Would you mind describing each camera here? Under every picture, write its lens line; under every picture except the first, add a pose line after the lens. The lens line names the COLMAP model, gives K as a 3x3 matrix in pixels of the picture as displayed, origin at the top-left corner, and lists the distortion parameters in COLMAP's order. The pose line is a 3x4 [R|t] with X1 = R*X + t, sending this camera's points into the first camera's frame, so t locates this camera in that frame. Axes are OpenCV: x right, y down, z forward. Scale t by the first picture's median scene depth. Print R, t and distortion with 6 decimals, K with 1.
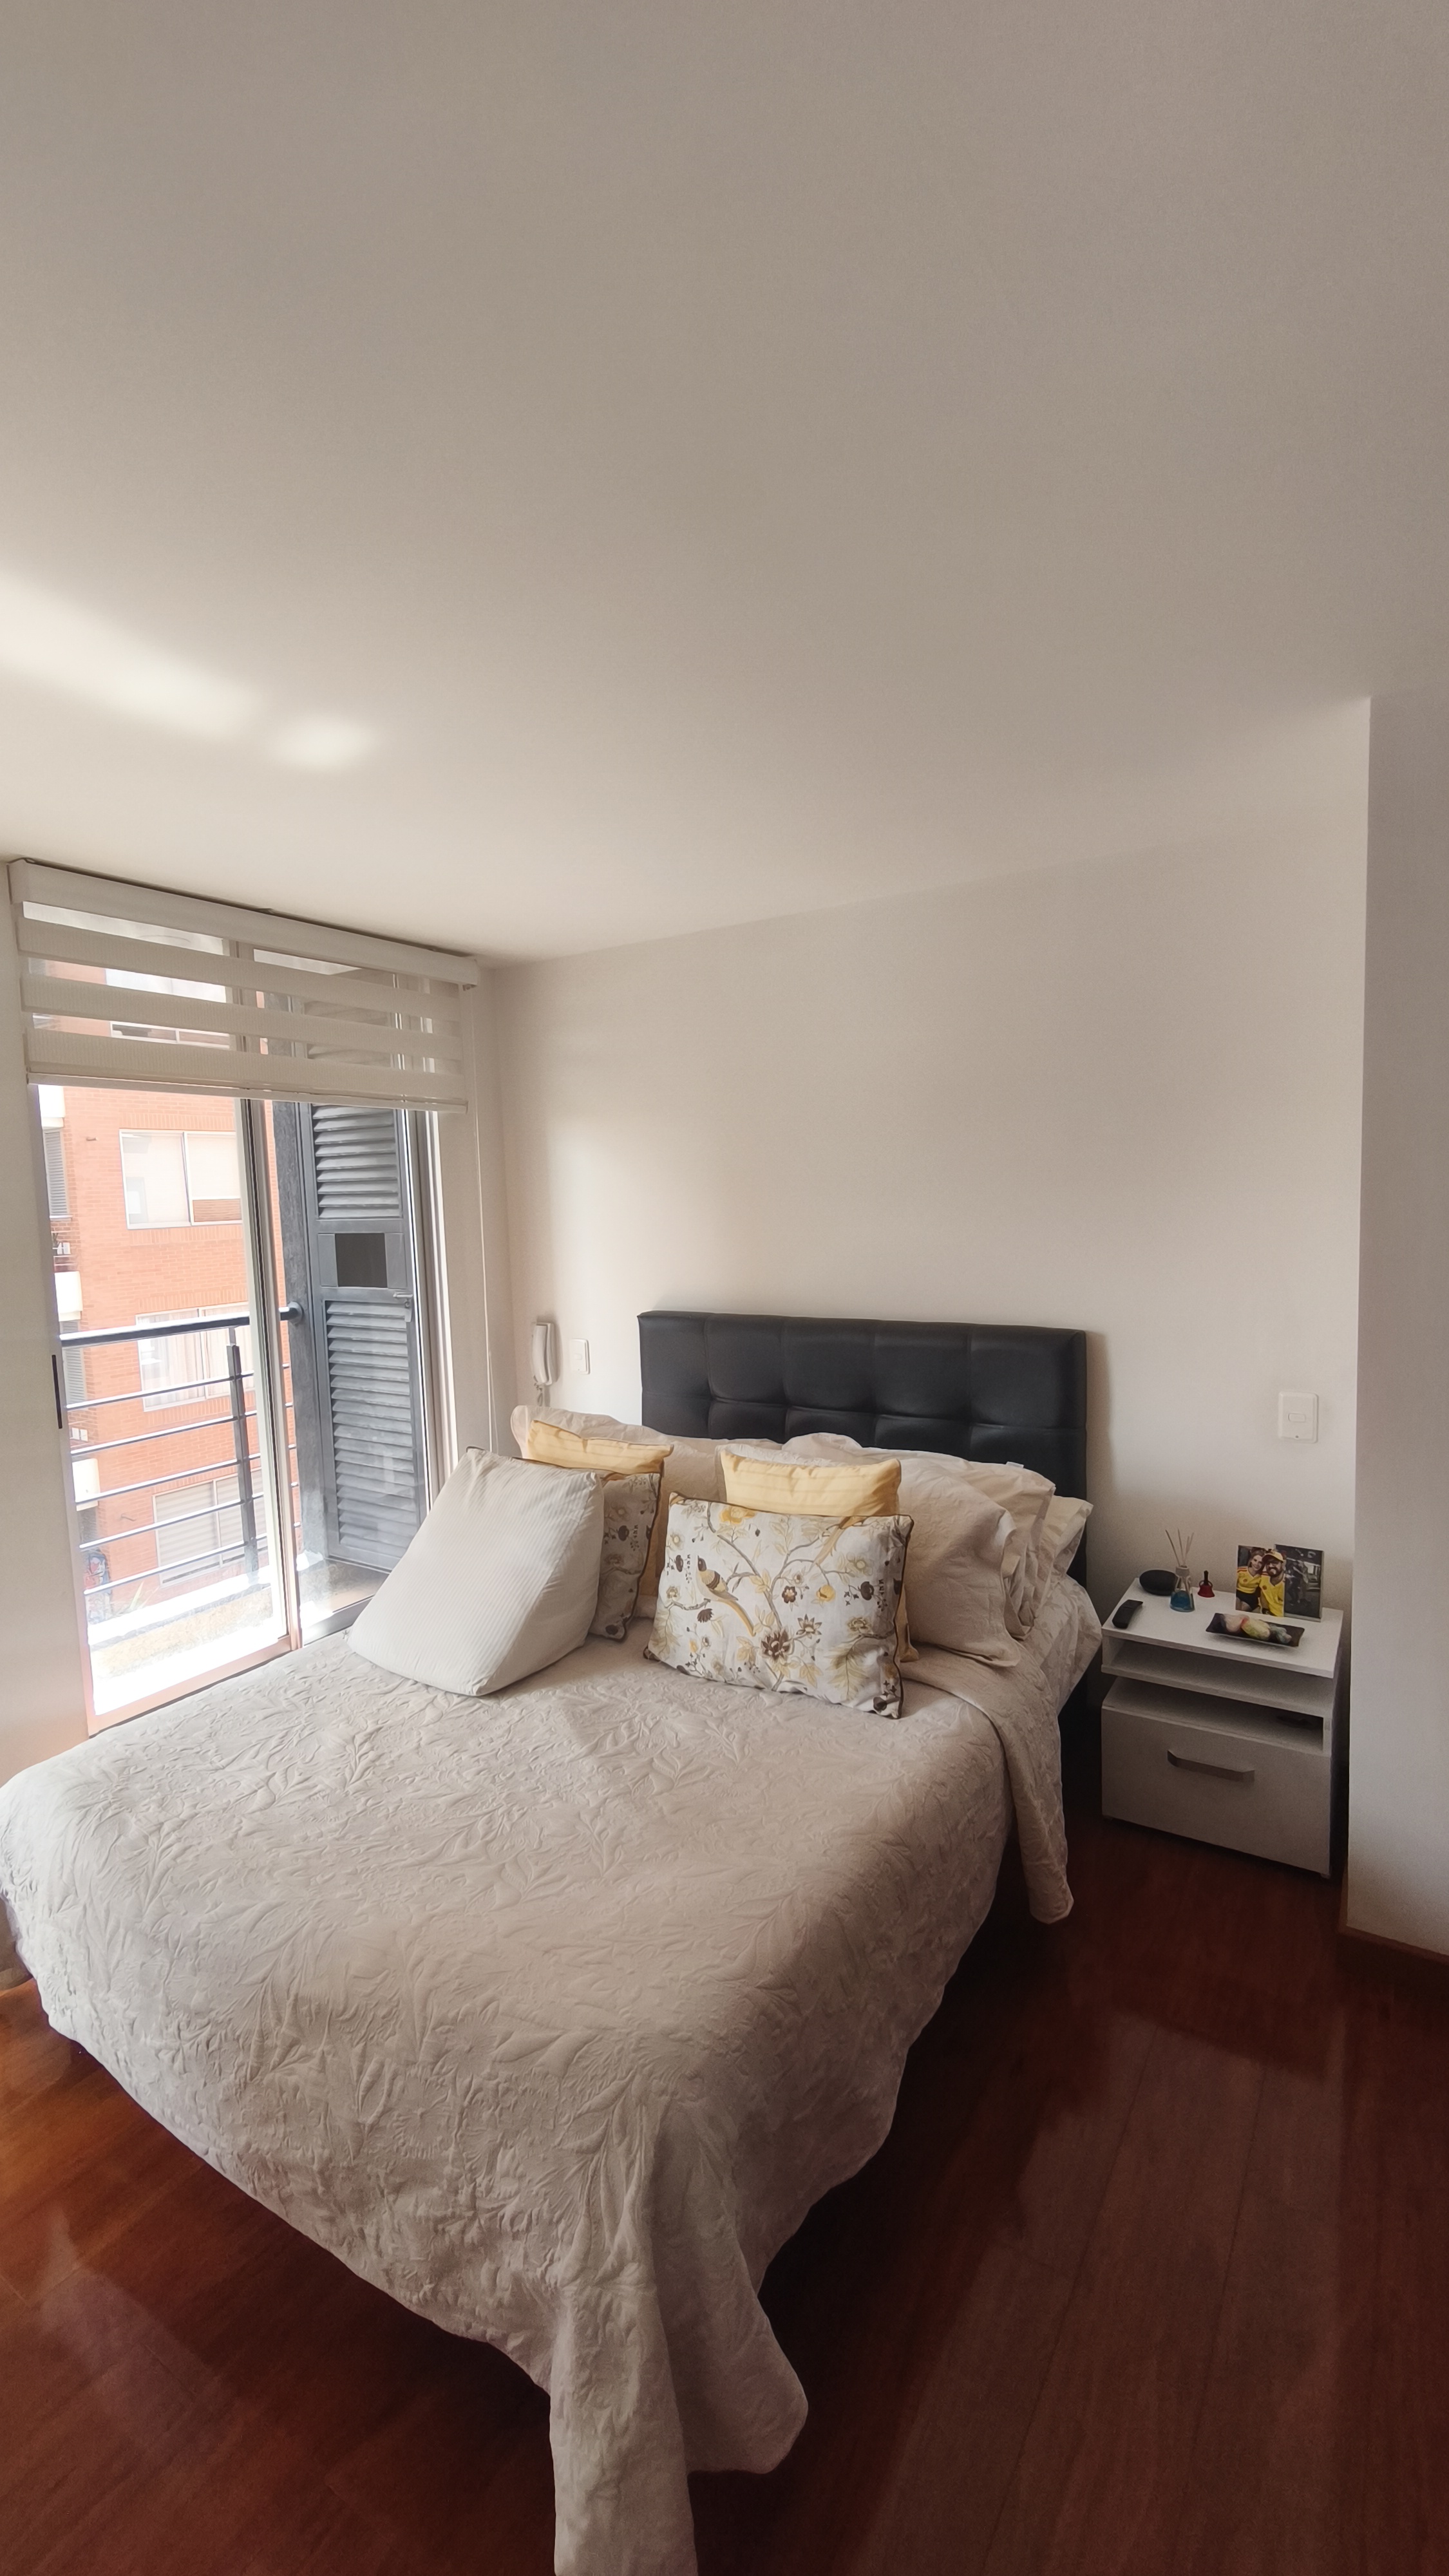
lens RADIAL K [[1094.9, 0, 791.8], [0, 1094.9, 1301.4], [0, 0, 1]] dist [0.000026, -0.000323]
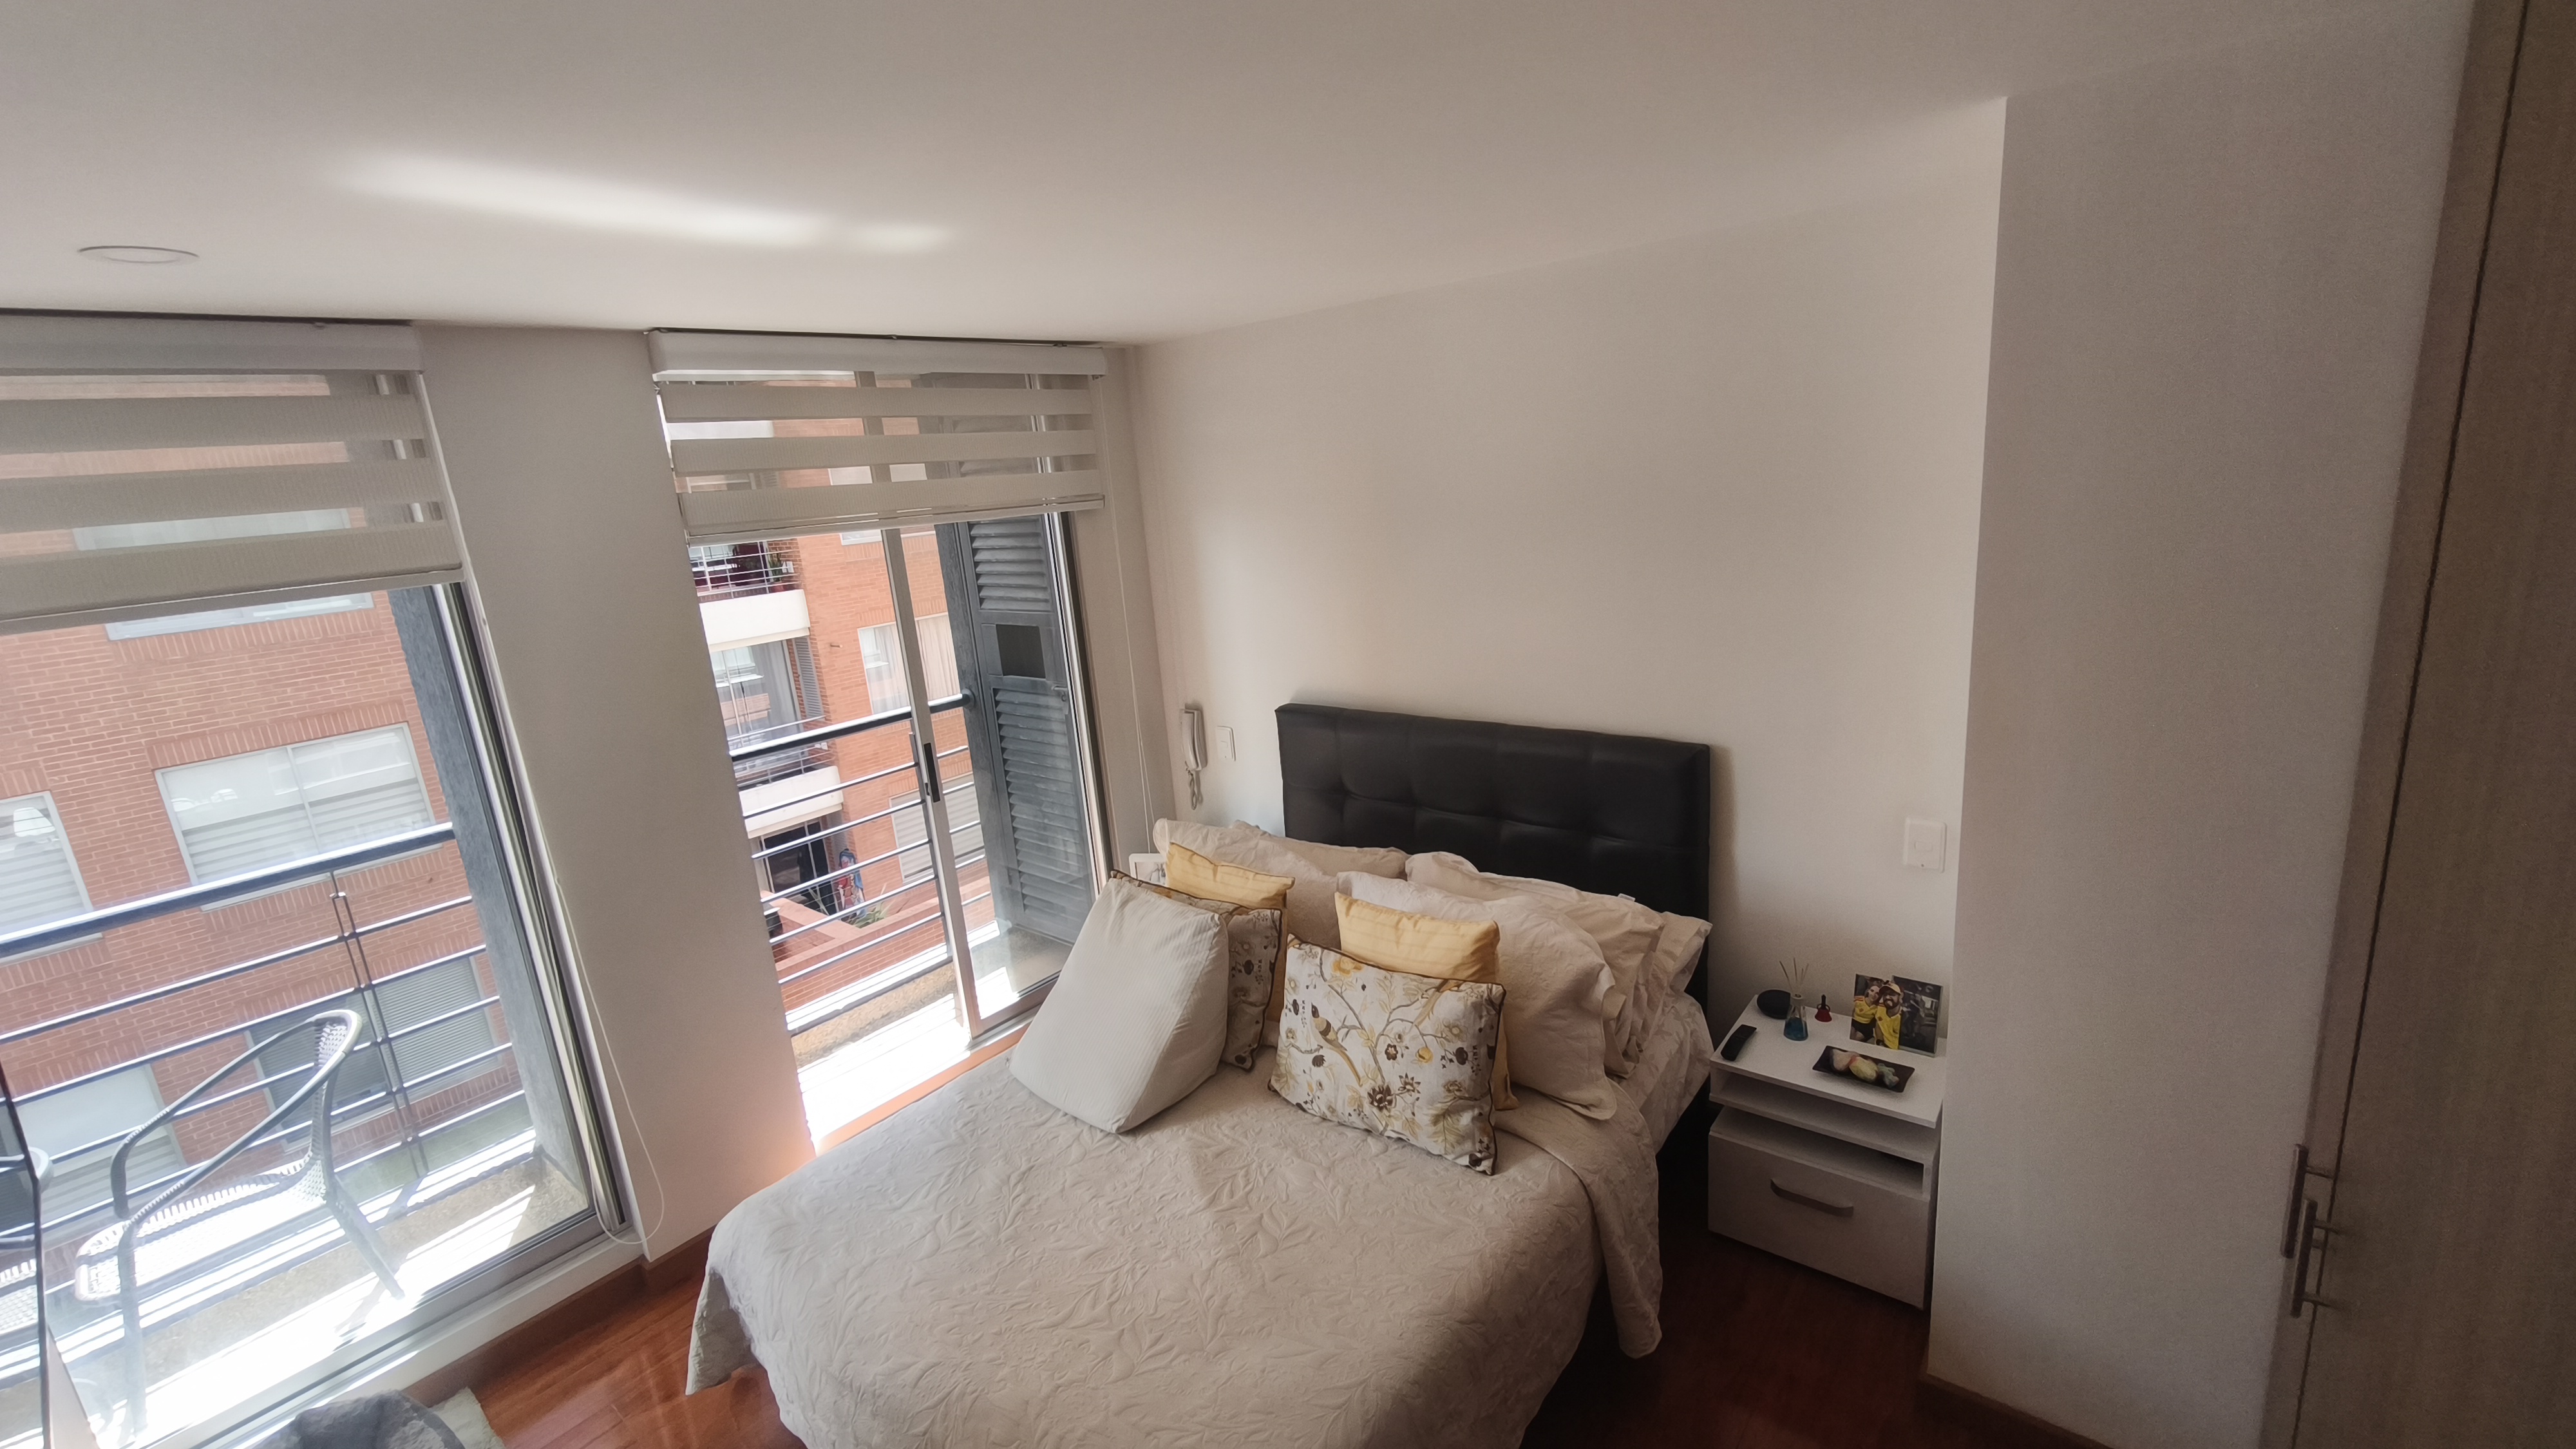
lens RADIAL K [[1094.9, 0, 1357.0], [0, 1094.9, 721.3], [0, 0, 1]] dist [0.000026, -0.000323]
pose [[0.991616, -0.029353, -0.125840, 0.098659], [0.047248, 0.988785, 0.141673, -0.184469], [0.120270, -0.146431, 0.981882, 0.000008]]
